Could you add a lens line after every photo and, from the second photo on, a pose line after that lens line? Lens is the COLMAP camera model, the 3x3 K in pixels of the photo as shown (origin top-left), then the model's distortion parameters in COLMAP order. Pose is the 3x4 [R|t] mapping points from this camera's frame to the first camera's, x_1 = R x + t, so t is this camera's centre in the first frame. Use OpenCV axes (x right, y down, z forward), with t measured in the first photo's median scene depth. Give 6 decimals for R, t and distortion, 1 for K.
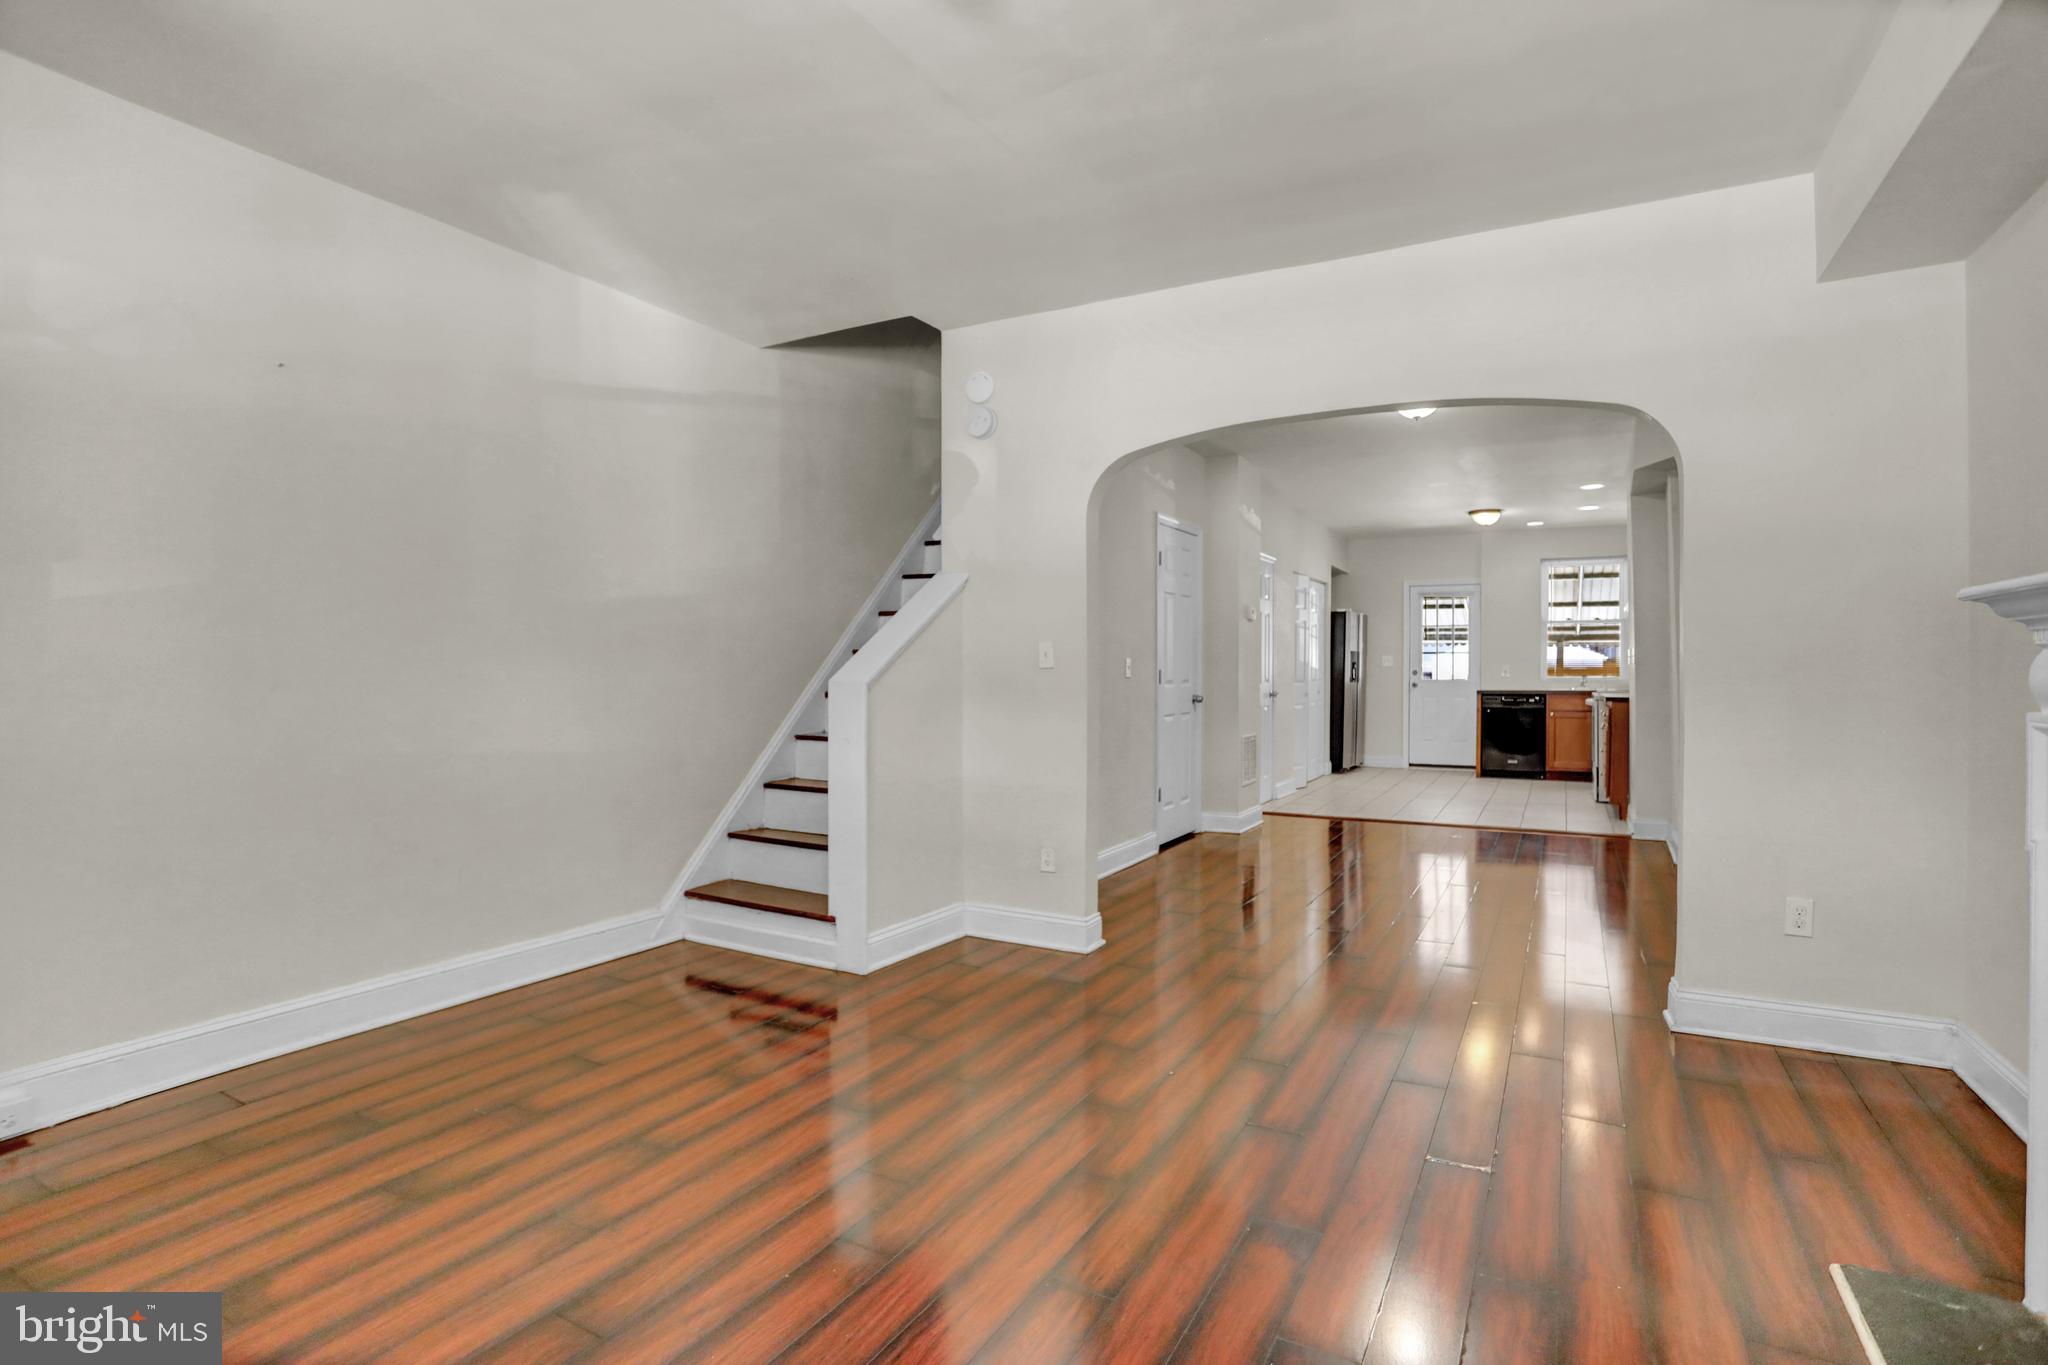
lens RADIAL K [[971.0, 0, 1045.3], [0, 971.0, 667.7], [0, 0, 1]] dist [-0.039854, 0.008246]
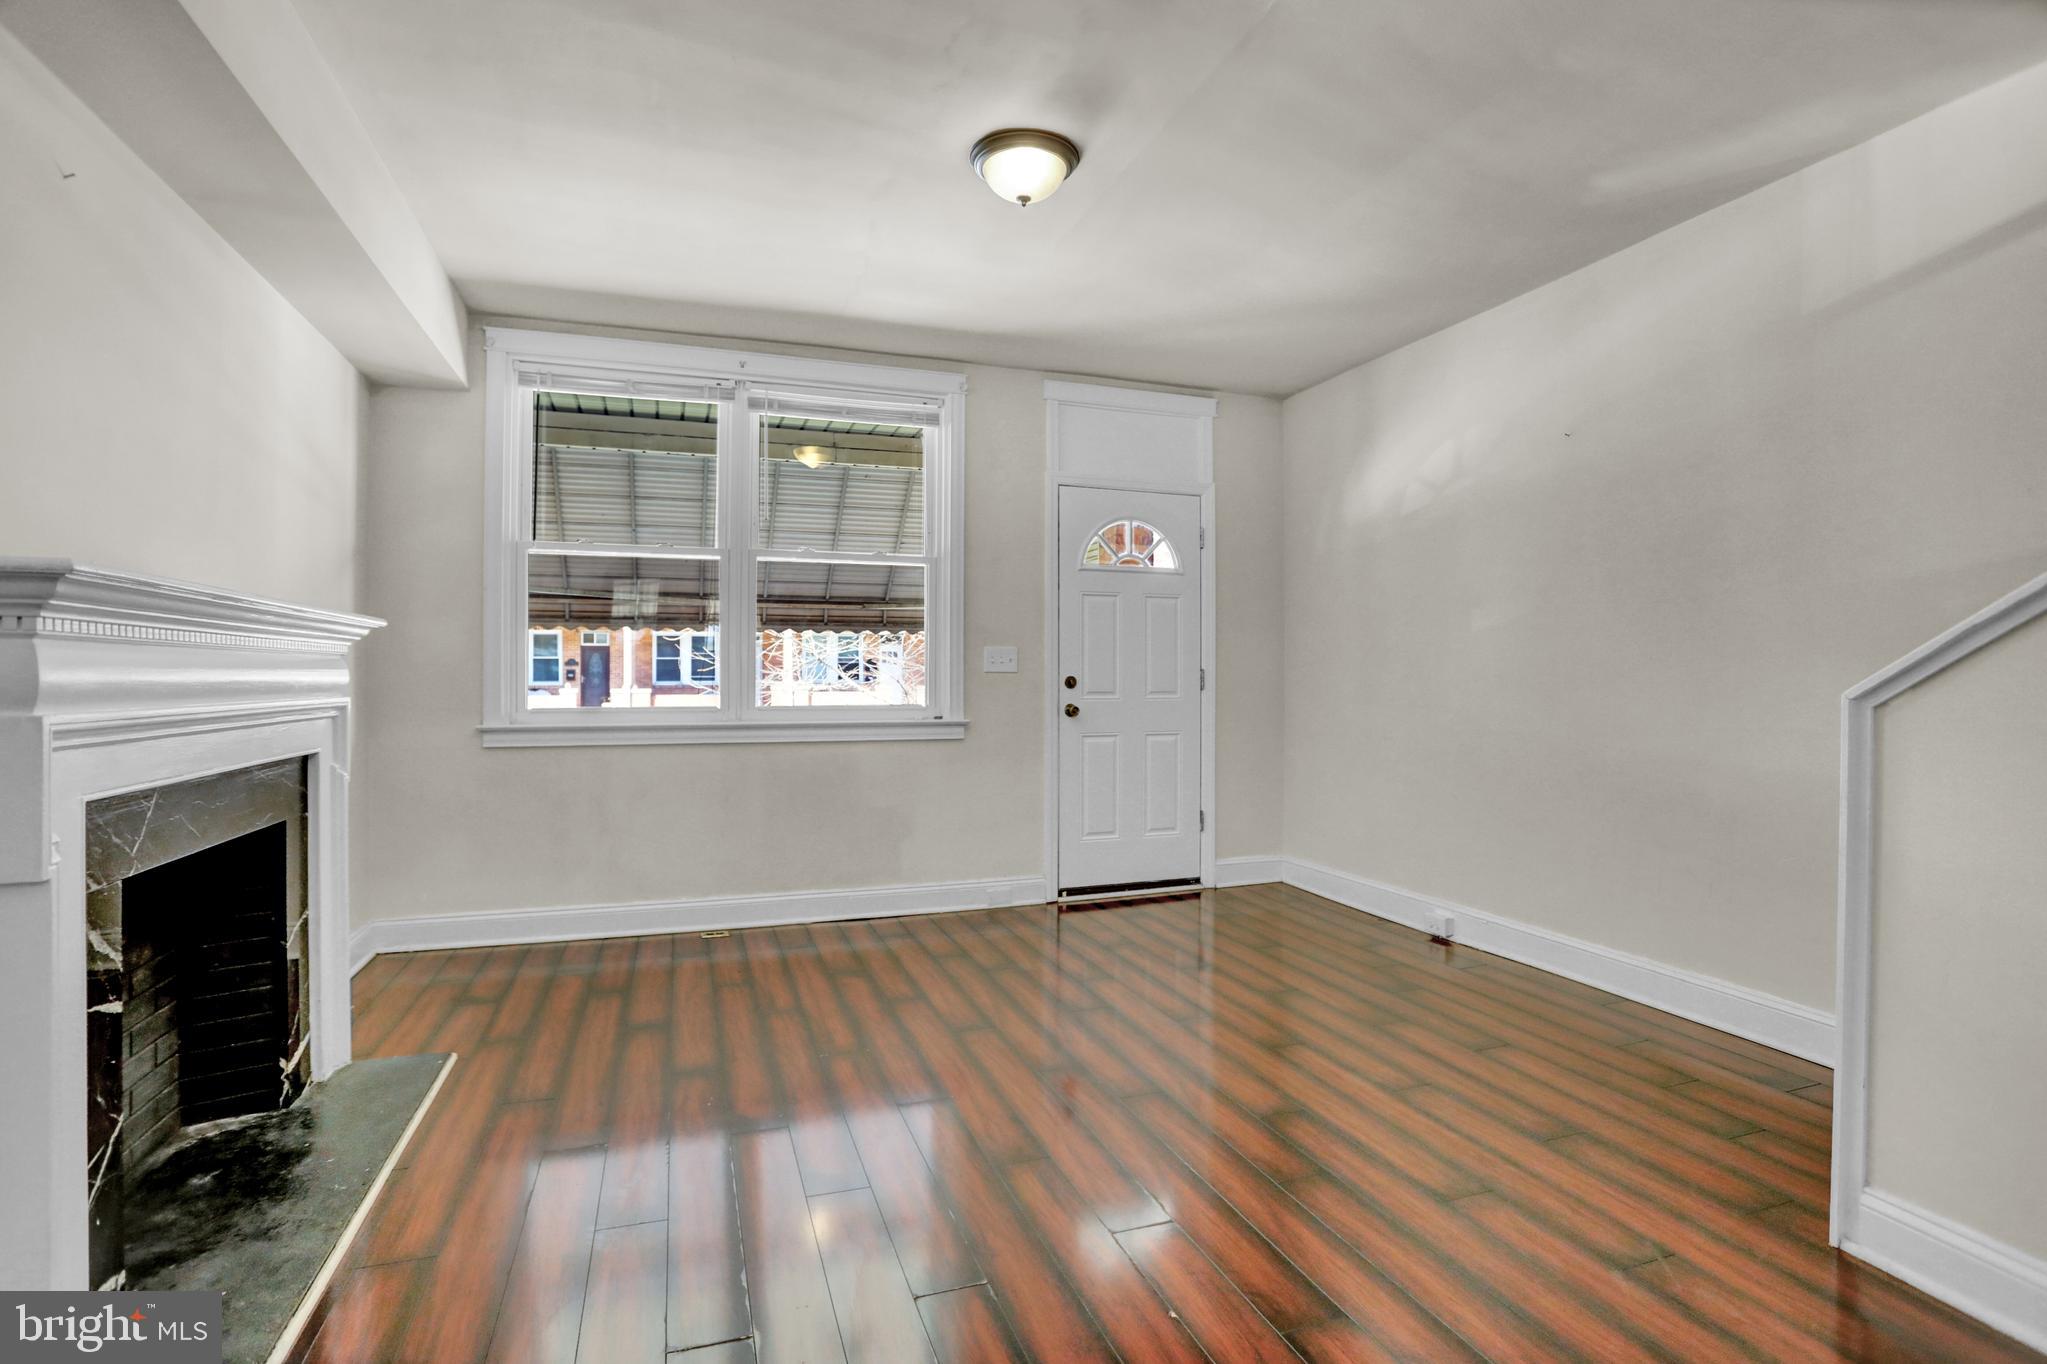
lens RADIAL K [[970.5, 0, 1022.4], [0, 970.5, 679.7], [0, 0, 1]] dist [-0.039854, 0.008246]
pose [[-0.669893, -0.003614, -0.742449, 0.621079], [0.002001, 0.999976, -0.006673, 0.013629], [0.742455, -0.005956, -0.669870, 1.275848]]
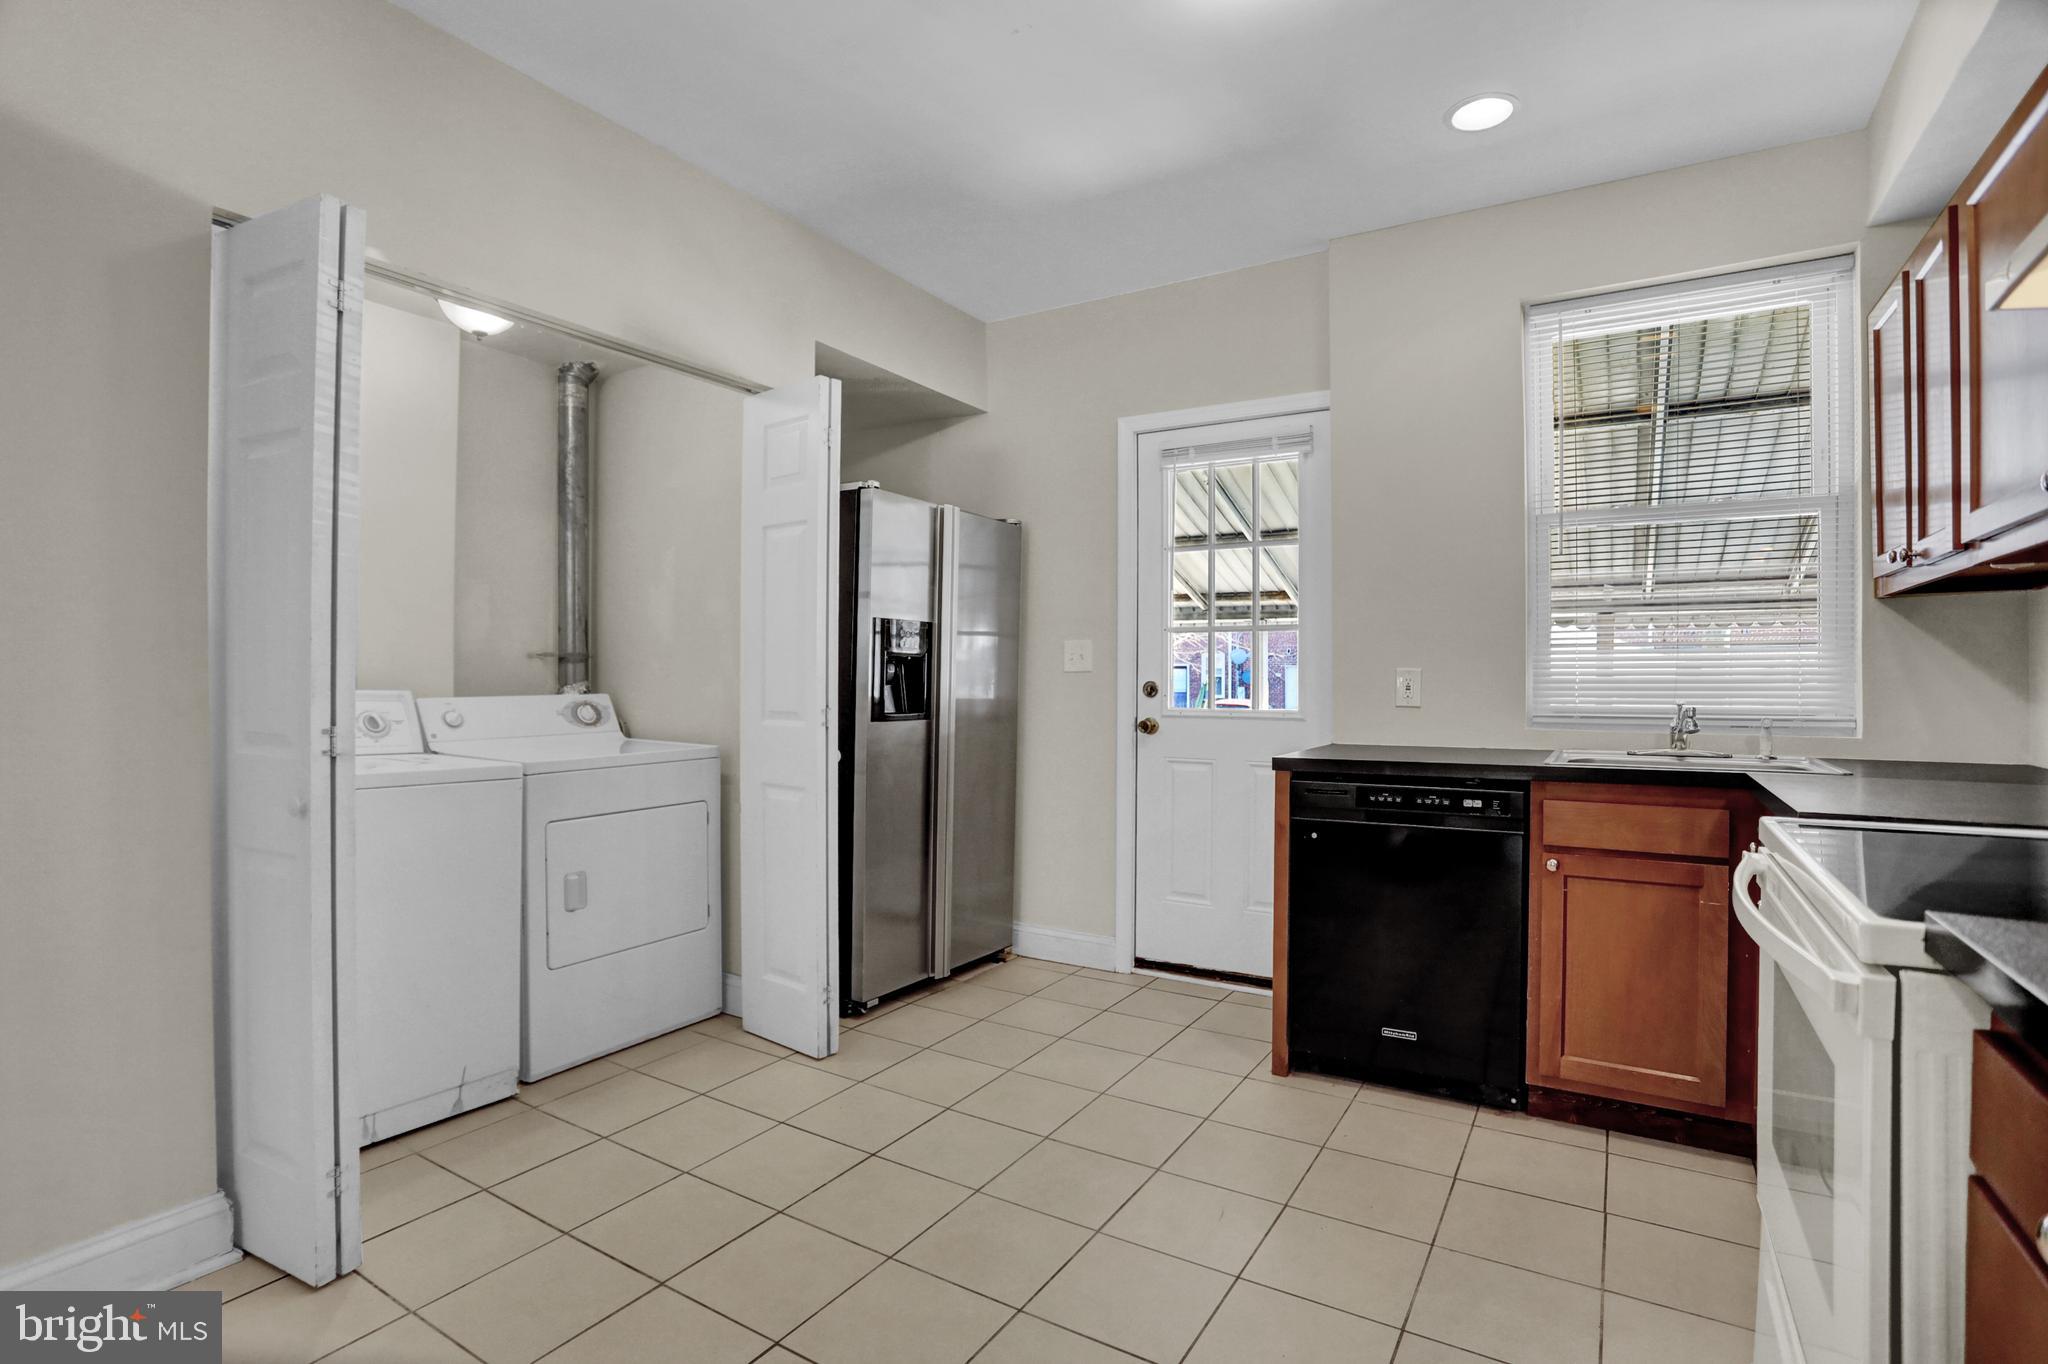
lens RADIAL K [[971.0, 0, 1017.7], [0, 971.0, 677.3], [0, 0, 1]] dist [-0.039854, 0.008246]
pose [[0.997587, 0.000419, -0.069426, 0.396325], [-0.000607, 0.999996, -0.002693, 0.001725], [0.069425, 0.002728, 0.997583, 0.724300]]
